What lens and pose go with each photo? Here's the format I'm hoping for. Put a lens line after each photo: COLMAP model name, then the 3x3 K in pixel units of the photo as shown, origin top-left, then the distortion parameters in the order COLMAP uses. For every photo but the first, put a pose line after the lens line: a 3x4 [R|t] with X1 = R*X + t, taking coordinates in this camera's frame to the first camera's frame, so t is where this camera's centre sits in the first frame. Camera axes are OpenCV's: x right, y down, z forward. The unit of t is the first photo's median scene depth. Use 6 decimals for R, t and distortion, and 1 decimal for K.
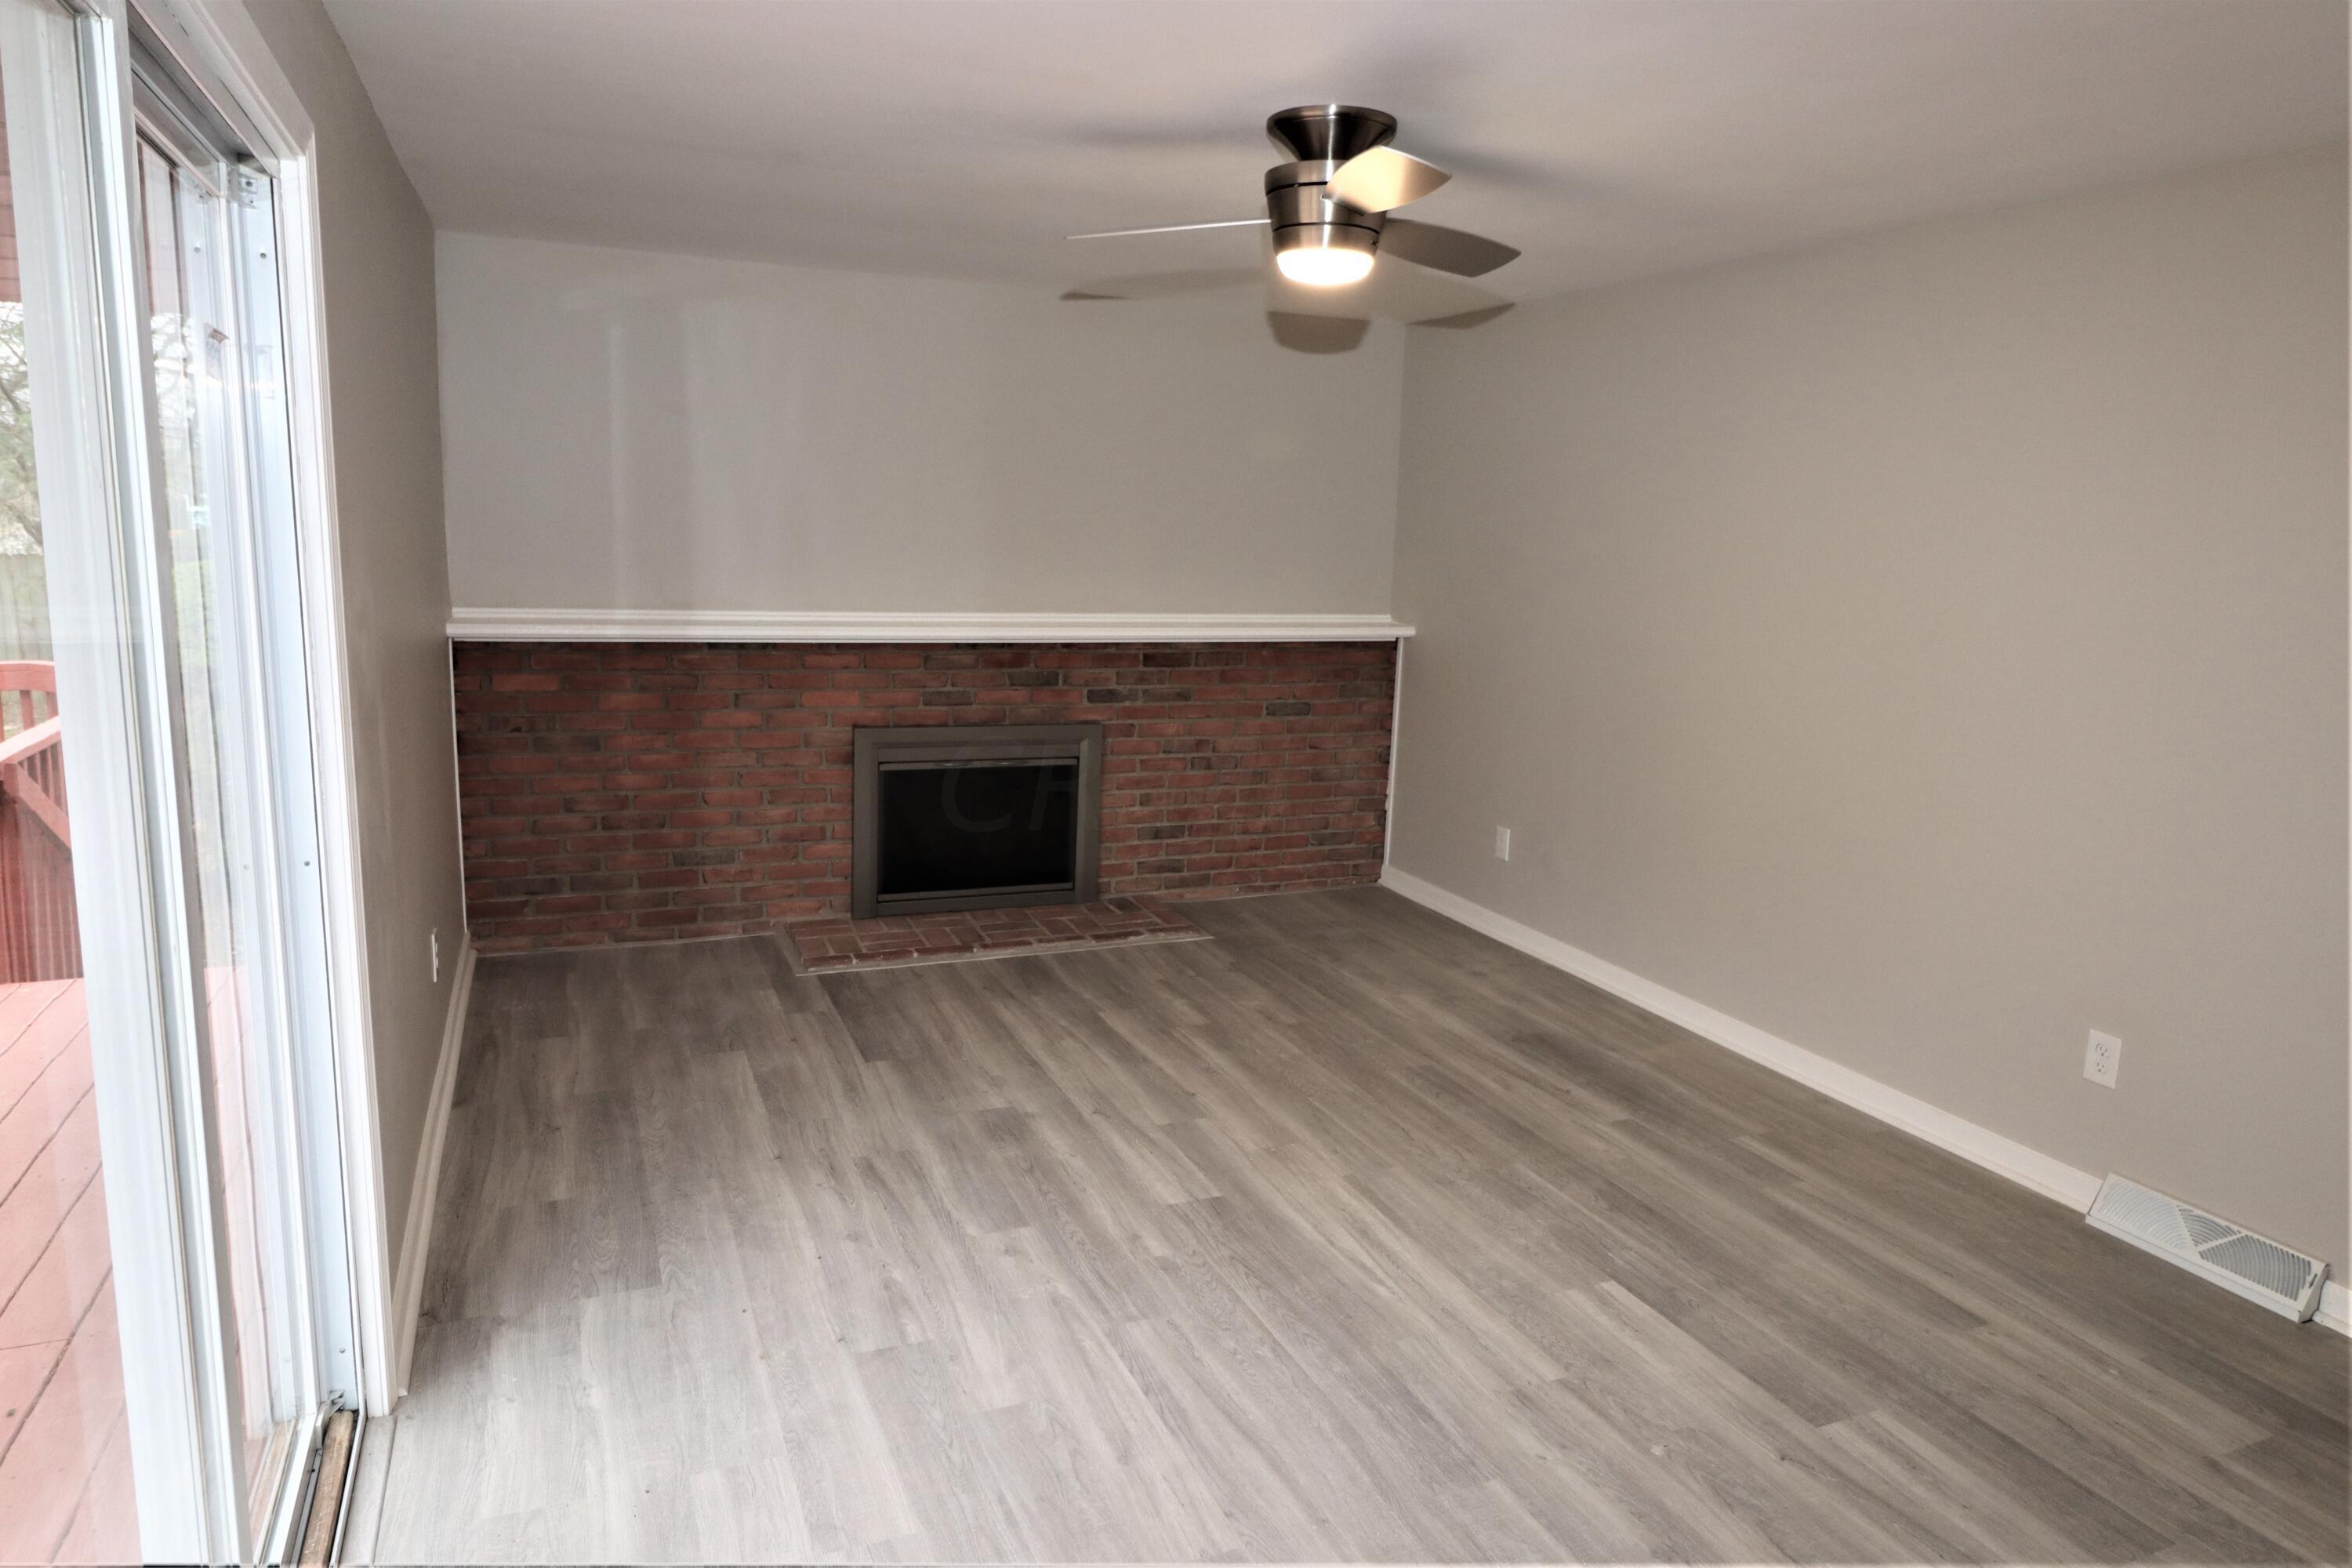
lens RADIAL K [[1449.2, 0, 1170.2], [0, 1449.2, 771.0], [0, 0, 1]] dist [0.001202, -0.010336]
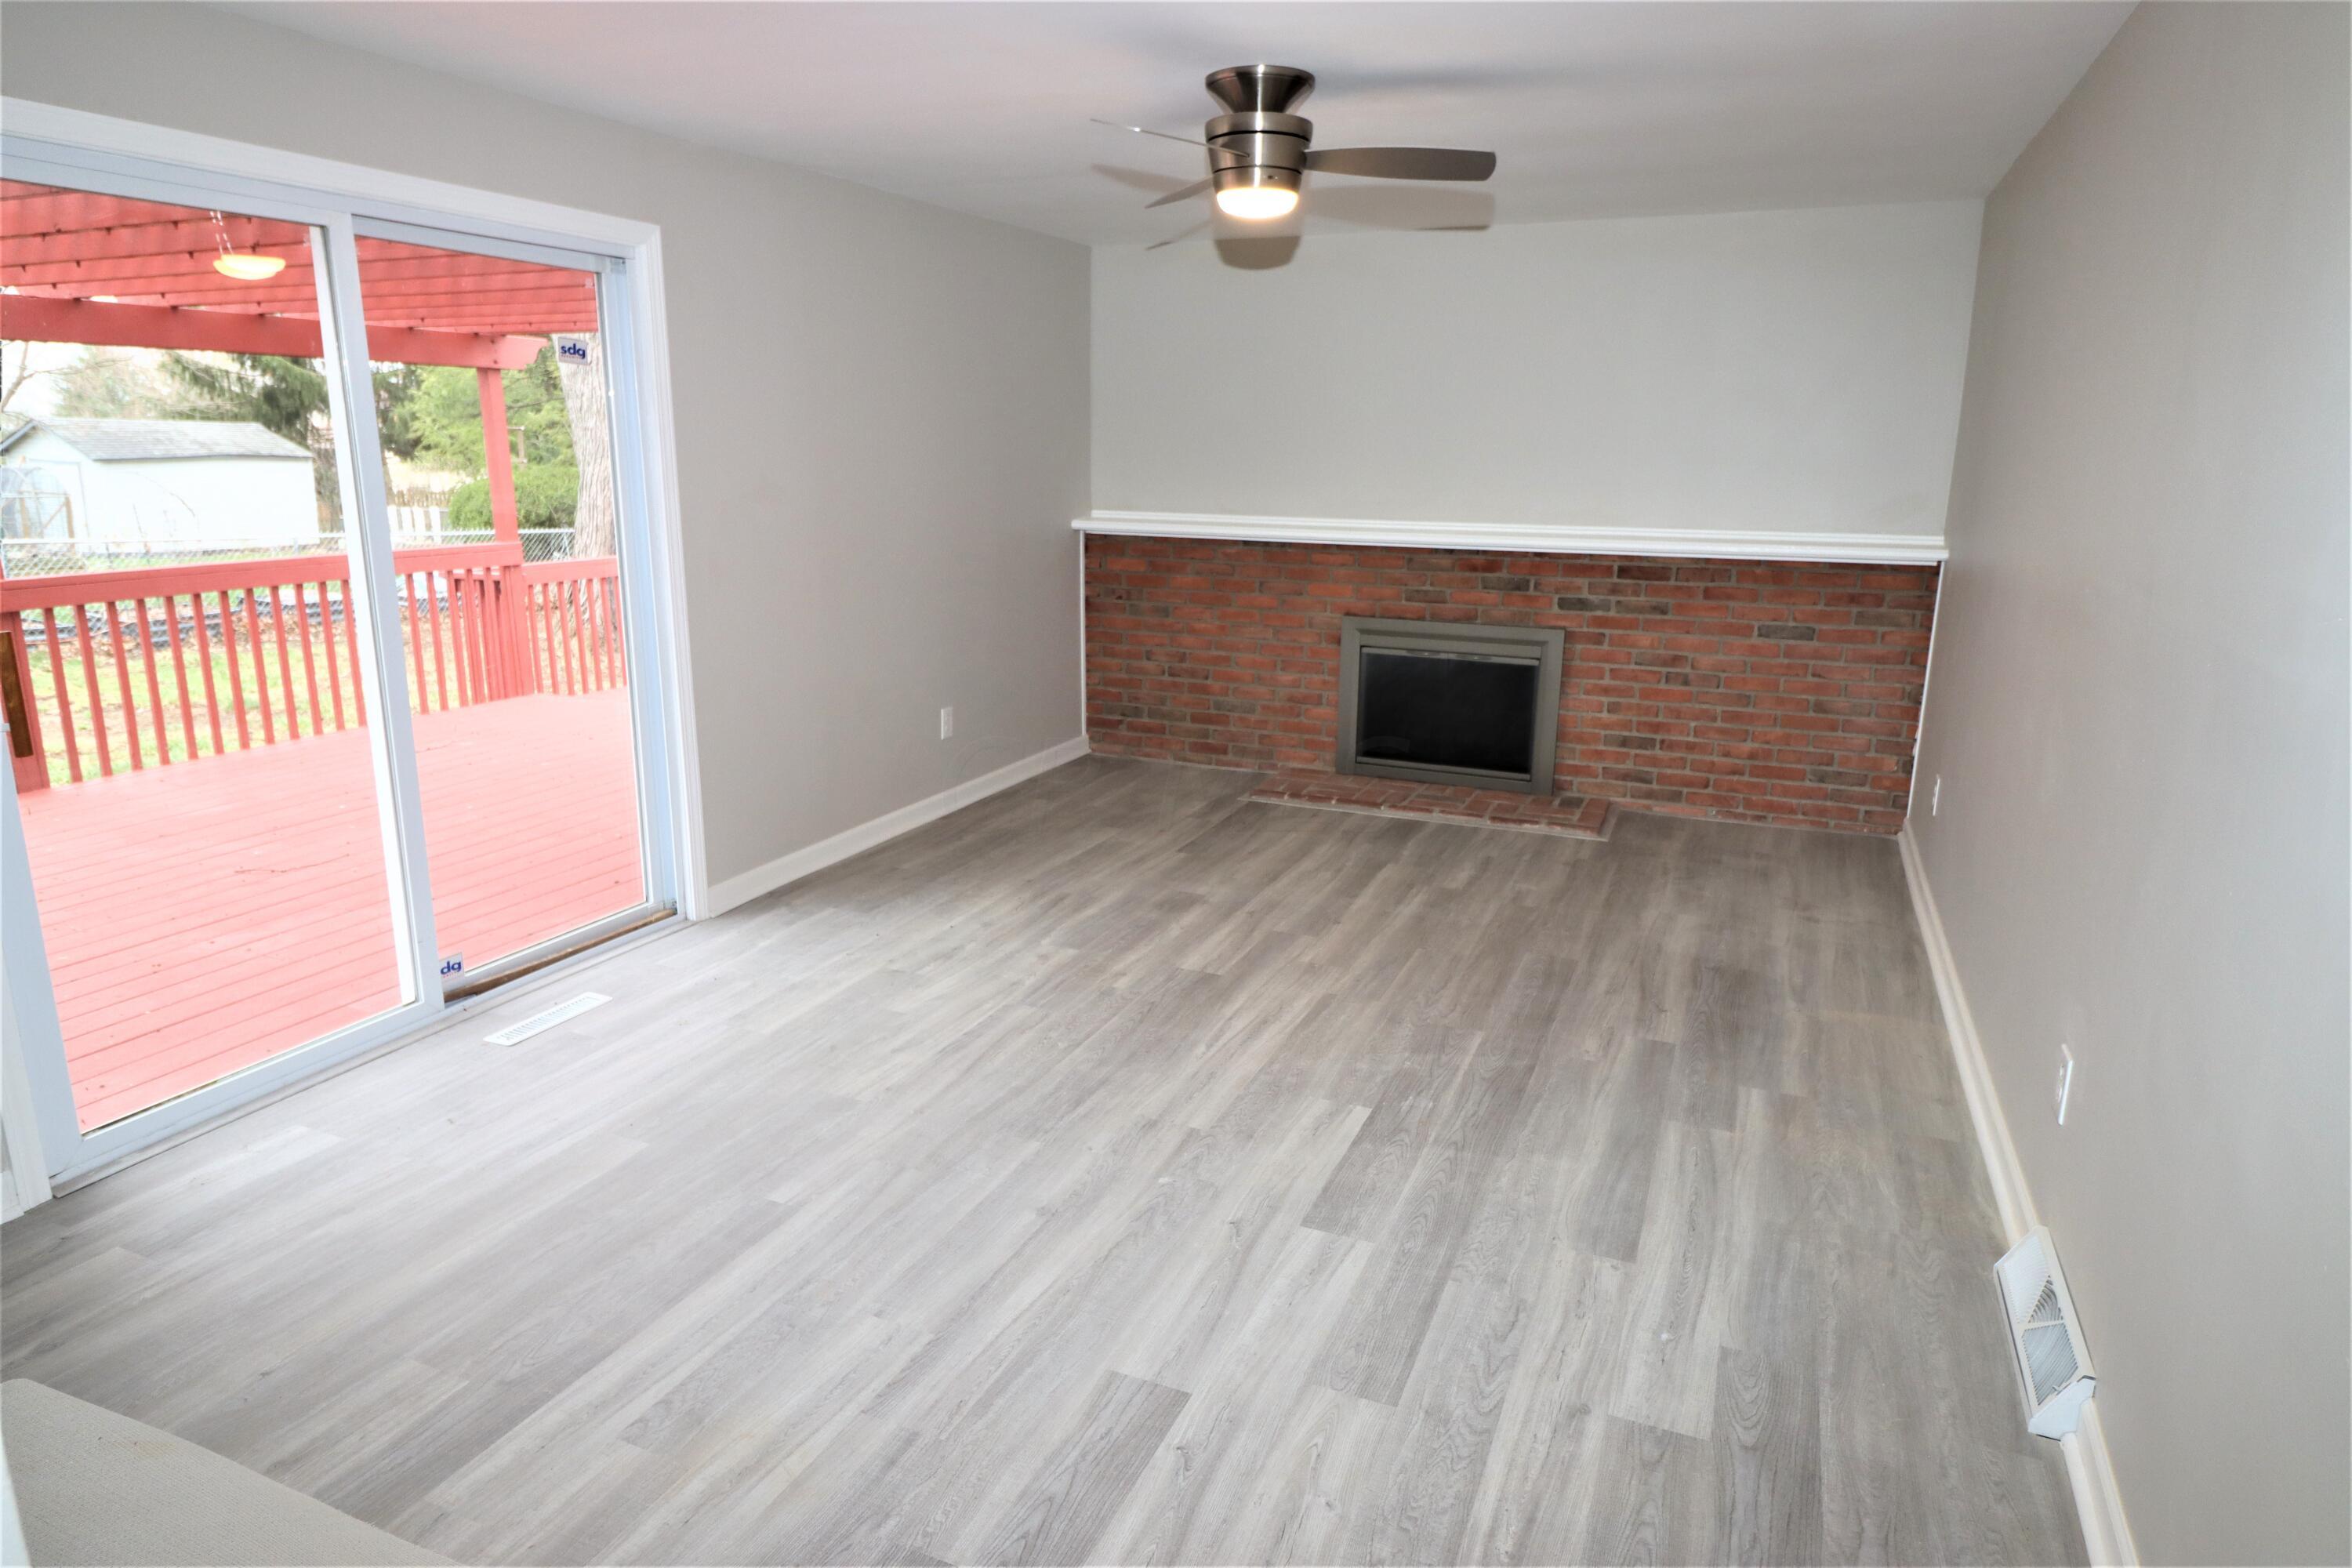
lens RADIAL K [[1391.1, 0, 1177.0], [0, 1391.1, 770.4], [0, 0, 1]] dist [0.012803, 0.000970]
pose [[0.689364, 0.140074, -0.710743, 0.572420], [-0.110105, 0.989989, 0.088314, 0.012660], [0.715998, 0.017376, 0.697886, 0.094243]]
